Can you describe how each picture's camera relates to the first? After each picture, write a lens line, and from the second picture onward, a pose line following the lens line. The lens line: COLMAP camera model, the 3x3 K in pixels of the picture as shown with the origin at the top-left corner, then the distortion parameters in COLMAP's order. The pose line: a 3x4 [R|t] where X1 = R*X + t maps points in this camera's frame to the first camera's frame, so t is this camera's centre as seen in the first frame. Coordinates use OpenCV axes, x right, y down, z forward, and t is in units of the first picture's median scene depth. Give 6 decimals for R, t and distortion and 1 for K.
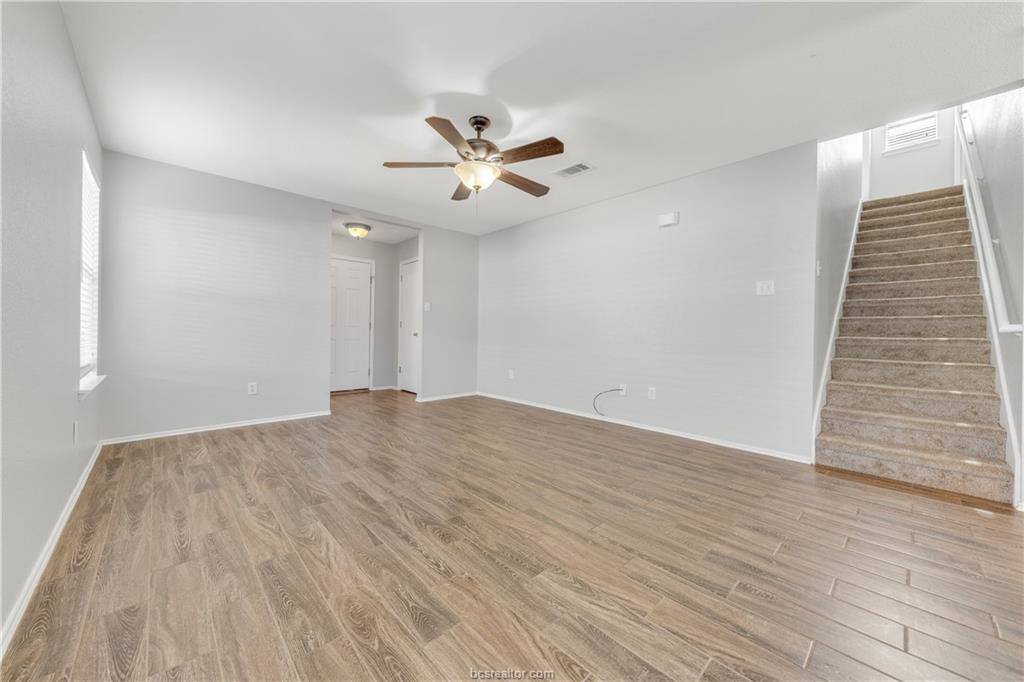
lens RADIAL K [[394.5, 0, 505.8], [0, 394.5, 341.5], [0, 0, 1]] dist [0.001142, 0.000195]
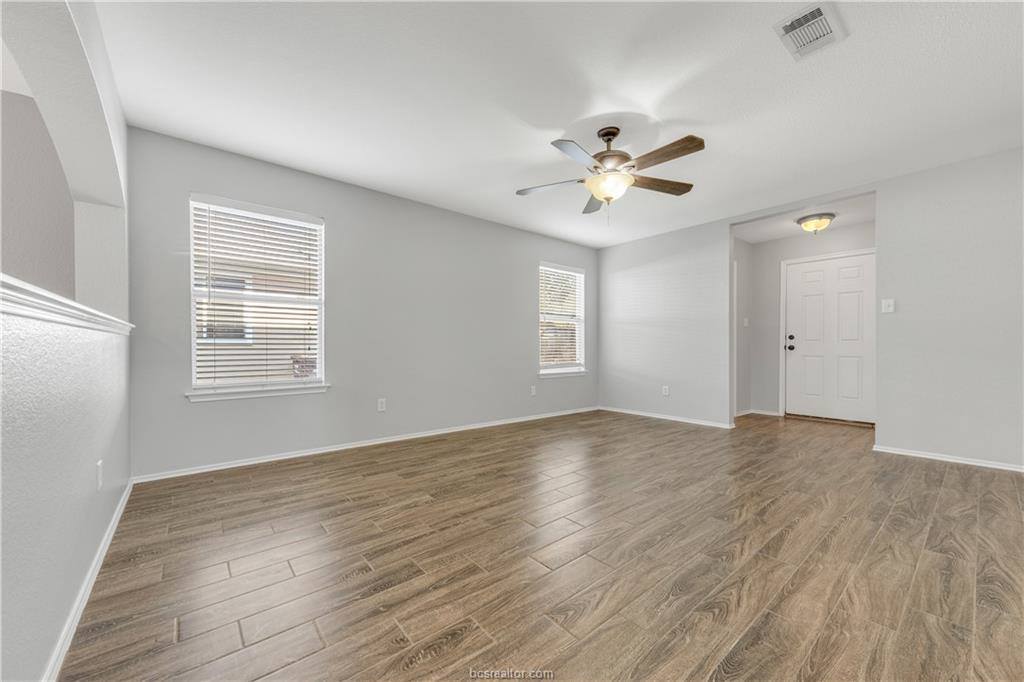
lens RADIAL K [[376.6, 0, 493.0], [0, 376.6, 348.6], [0, 0, 1]] dist [0.001972, -0.000017]
pose [[-0.096430, -0.010396, -0.995285, 1.236470], [-0.027995, 0.999578, -0.007729, 0.011709], [0.994946, 0.027118, -0.096680, 1.103712]]
